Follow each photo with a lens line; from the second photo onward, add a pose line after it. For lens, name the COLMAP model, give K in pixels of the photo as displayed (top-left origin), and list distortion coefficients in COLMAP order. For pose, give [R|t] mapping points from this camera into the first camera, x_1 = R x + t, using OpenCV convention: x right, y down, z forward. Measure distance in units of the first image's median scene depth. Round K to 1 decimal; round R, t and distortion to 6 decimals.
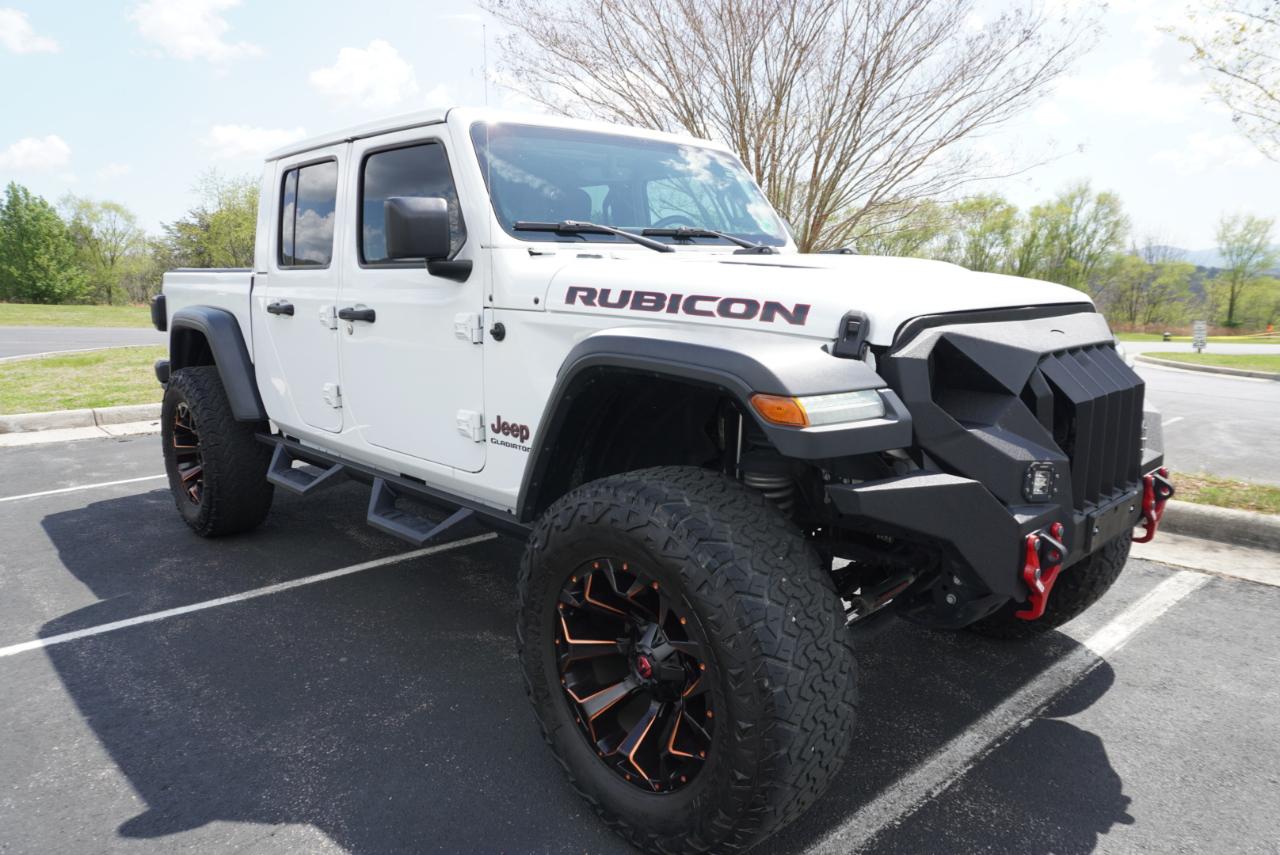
lens RADIAL K [[857.2, 0, 638.4], [0, 857.2, 426.6], [0, 0, 1]] dist [-0.047415, 0.033971]
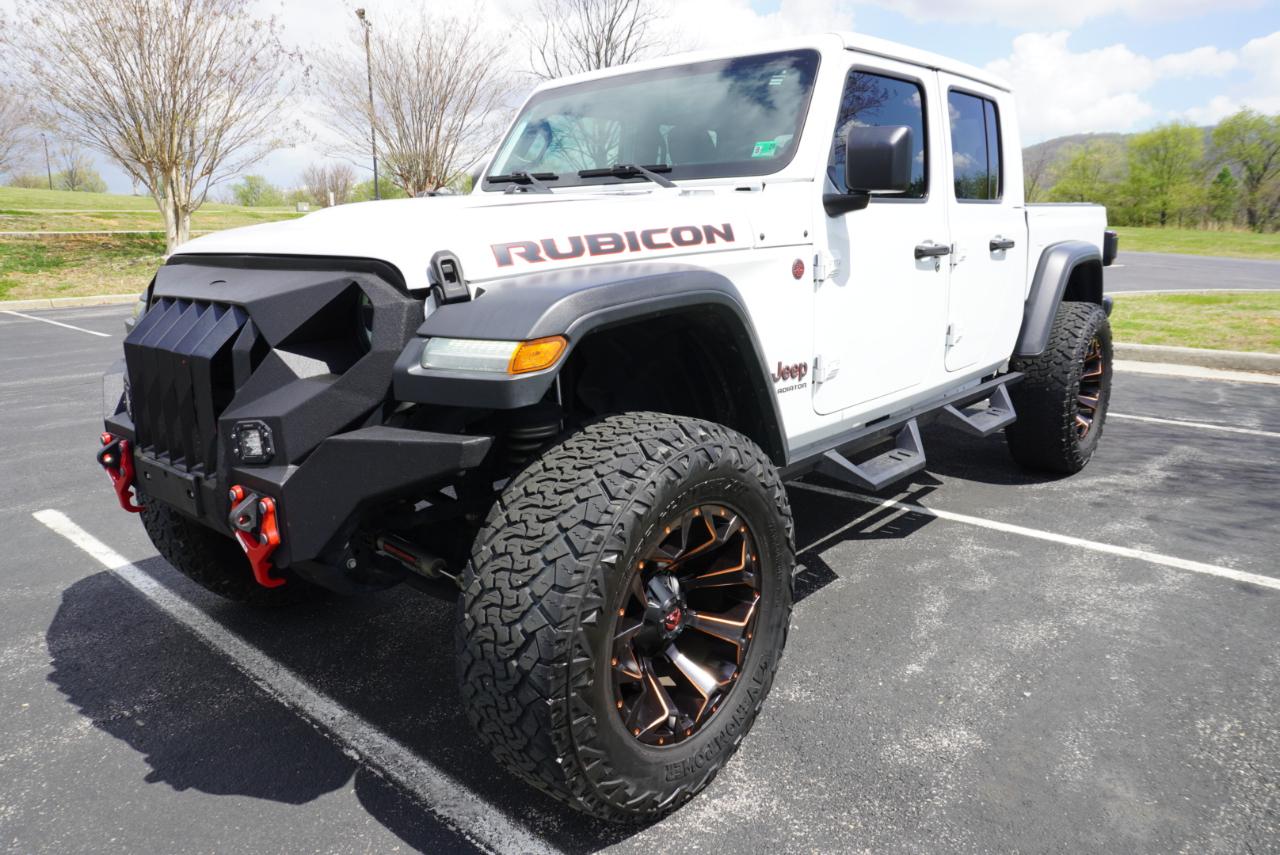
lens RADIAL K [[857.2, 0, 637.7], [0, 857.2, 421.7], [0, 0, 1]] dist [-0.047415, 0.033971]
pose [[0.113926, 0.229103, -0.966712, 1.200305], [-0.161226, 0.964413, 0.209557, -0.189266], [0.980320, 0.131985, 0.146809, 1.081682]]
